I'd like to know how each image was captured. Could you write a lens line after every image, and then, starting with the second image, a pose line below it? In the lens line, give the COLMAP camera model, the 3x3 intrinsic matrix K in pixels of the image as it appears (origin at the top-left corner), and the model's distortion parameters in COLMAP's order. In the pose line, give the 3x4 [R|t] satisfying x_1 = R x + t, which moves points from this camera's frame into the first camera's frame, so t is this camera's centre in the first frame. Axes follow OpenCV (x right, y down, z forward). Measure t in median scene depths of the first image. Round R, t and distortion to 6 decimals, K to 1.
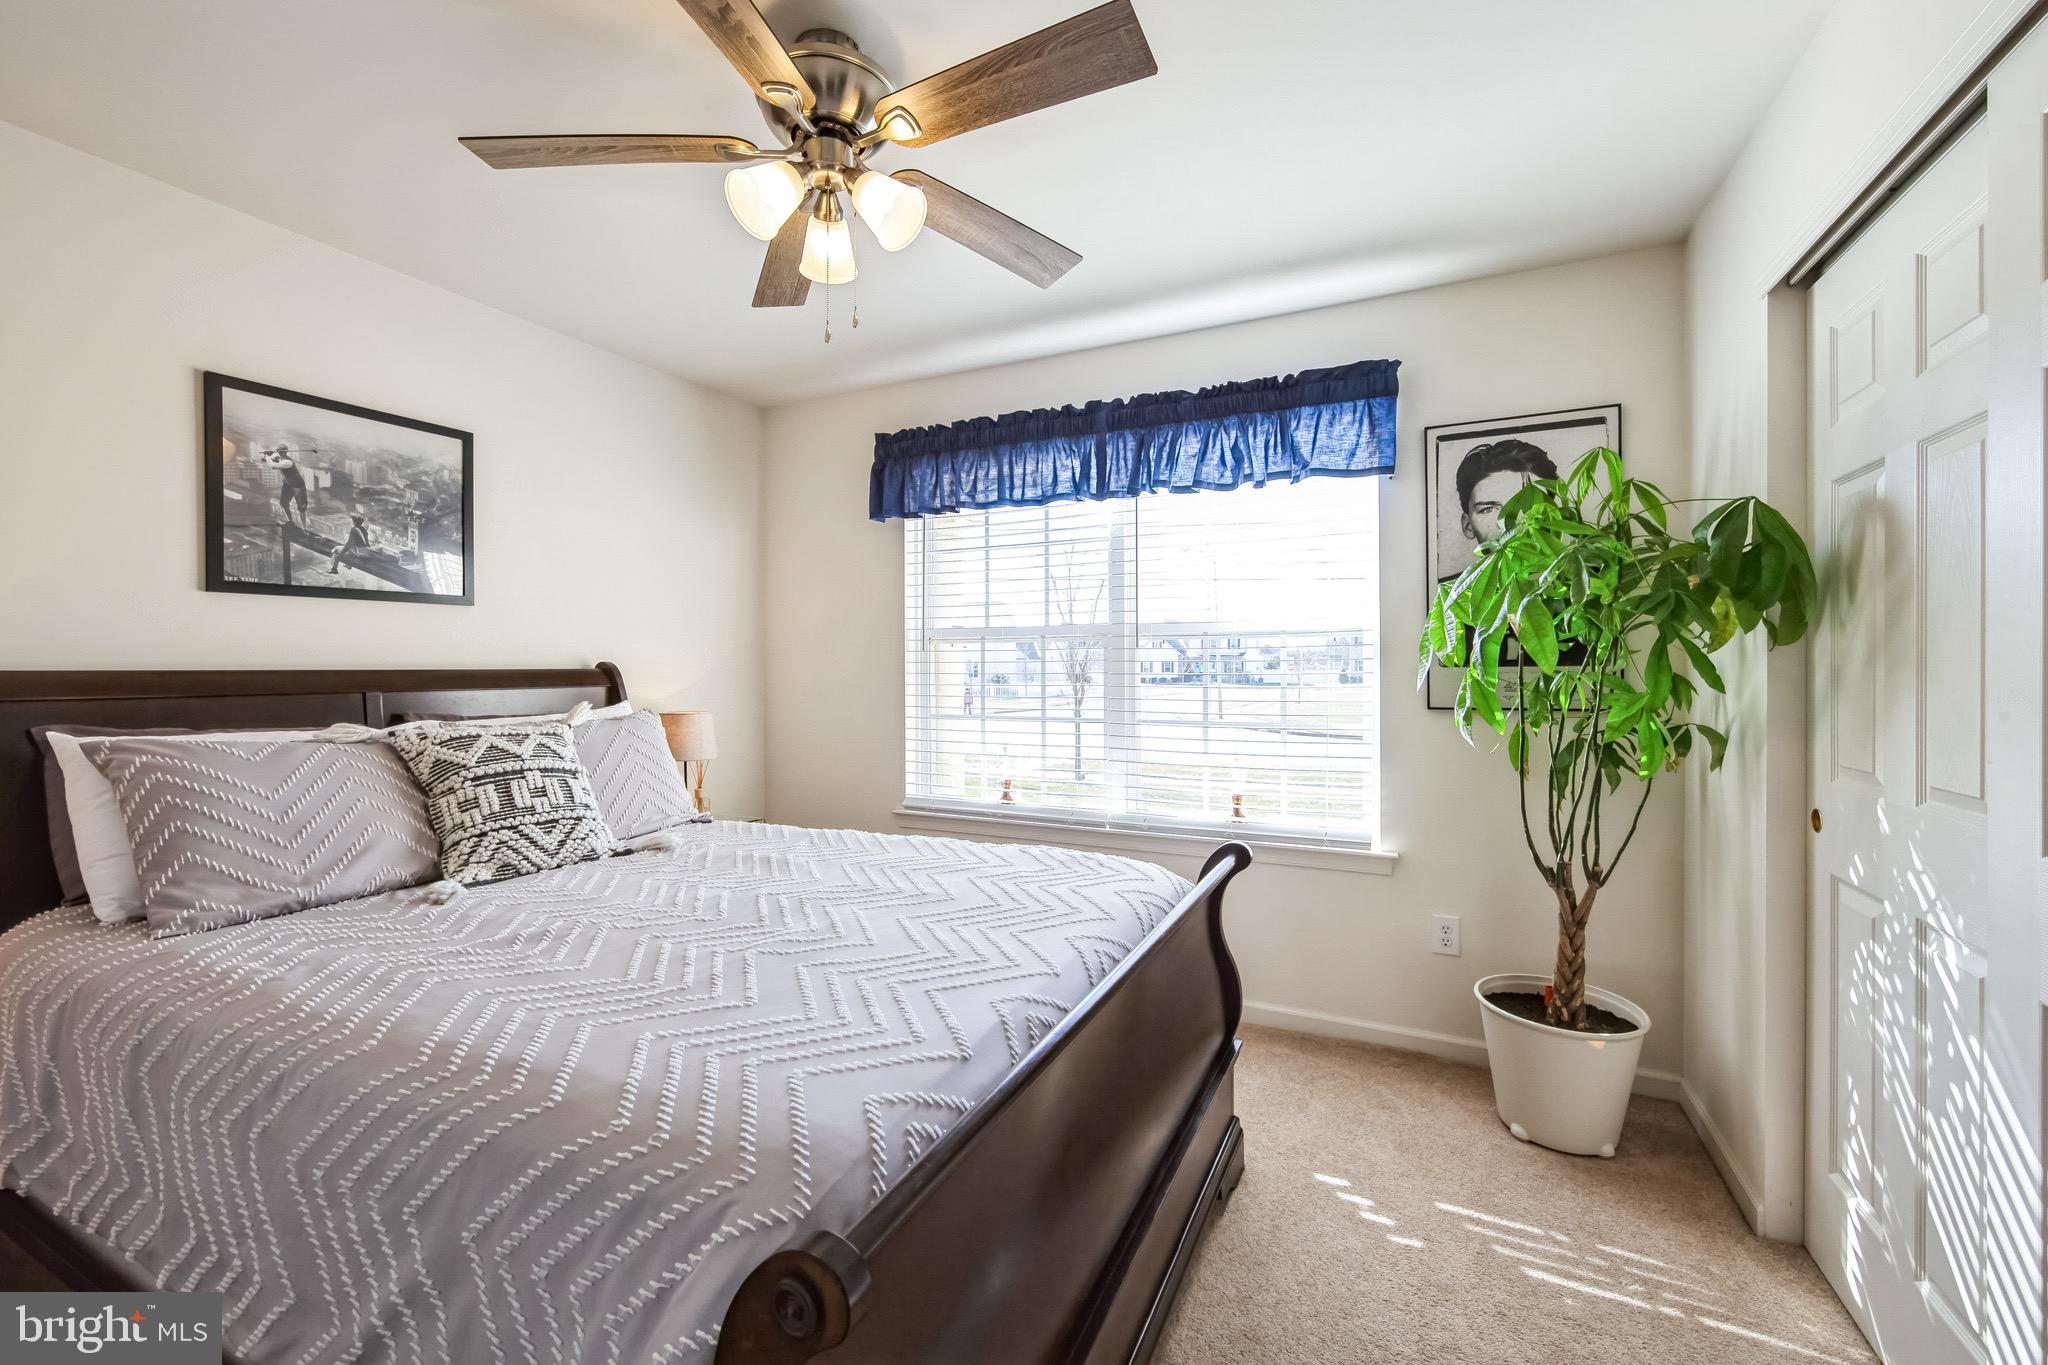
lens RADIAL K [[831.7, 0, 1007.0], [0, 831.7, 672.1], [0, 0, 1]] dist [-0.008546, 0.000787]
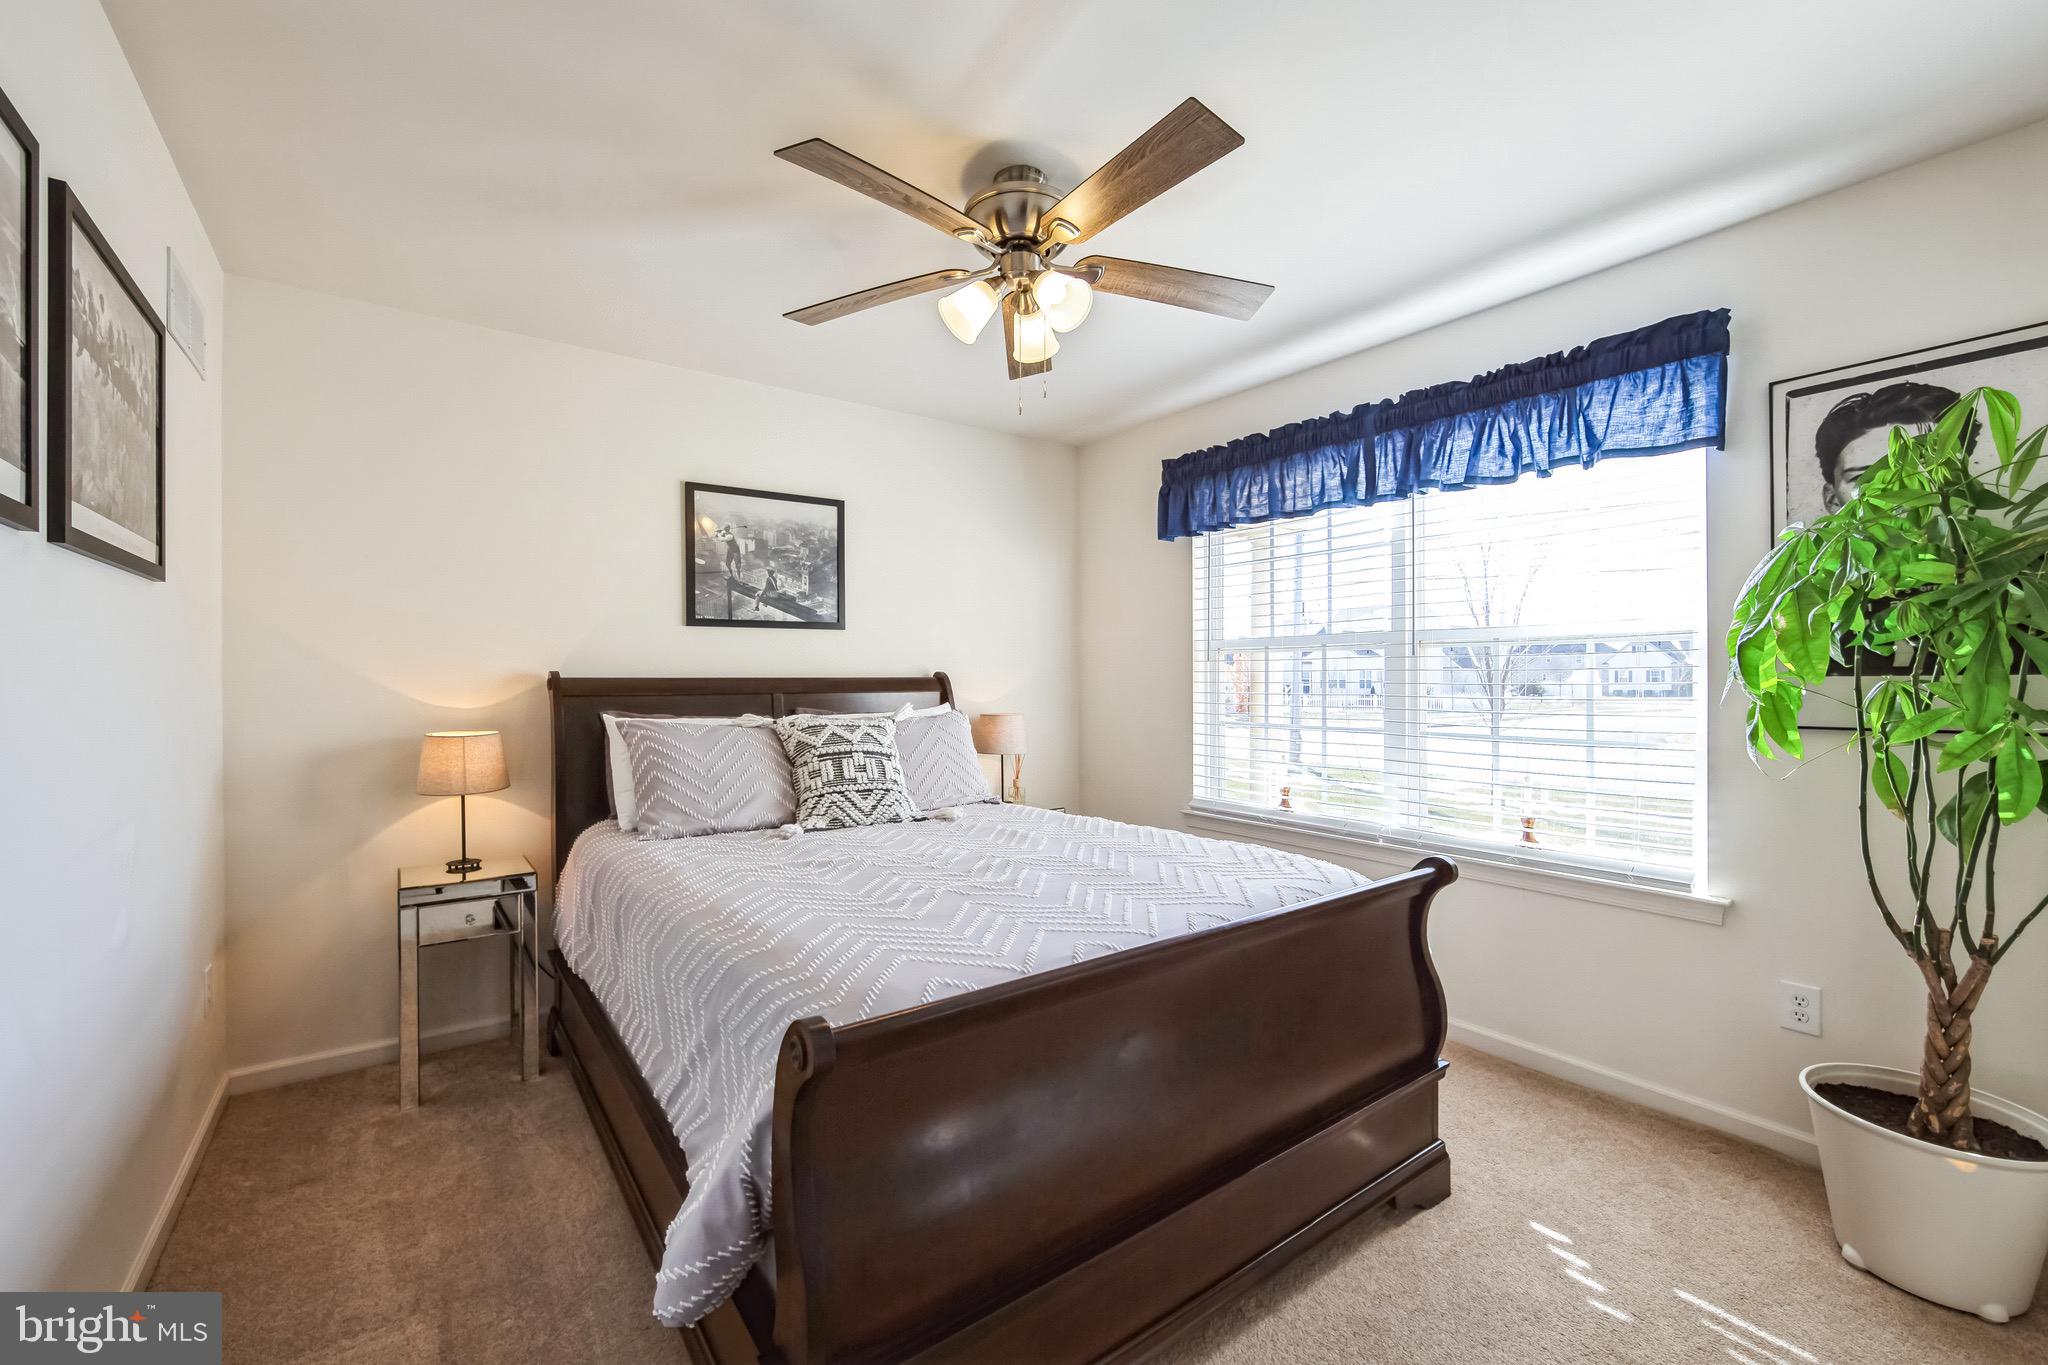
lens RADIAL K [[840.7, 0, 1015.2], [0, 840.7, 687.1], [0, 0, 1]] dist [-0.003094, 0.000434]
pose [[0.887384, 0.006599, -0.460984, 0.234614], [-0.003502, 0.999965, 0.007572, 0.000873], [0.461018, -0.005105, 0.887376, -0.080569]]
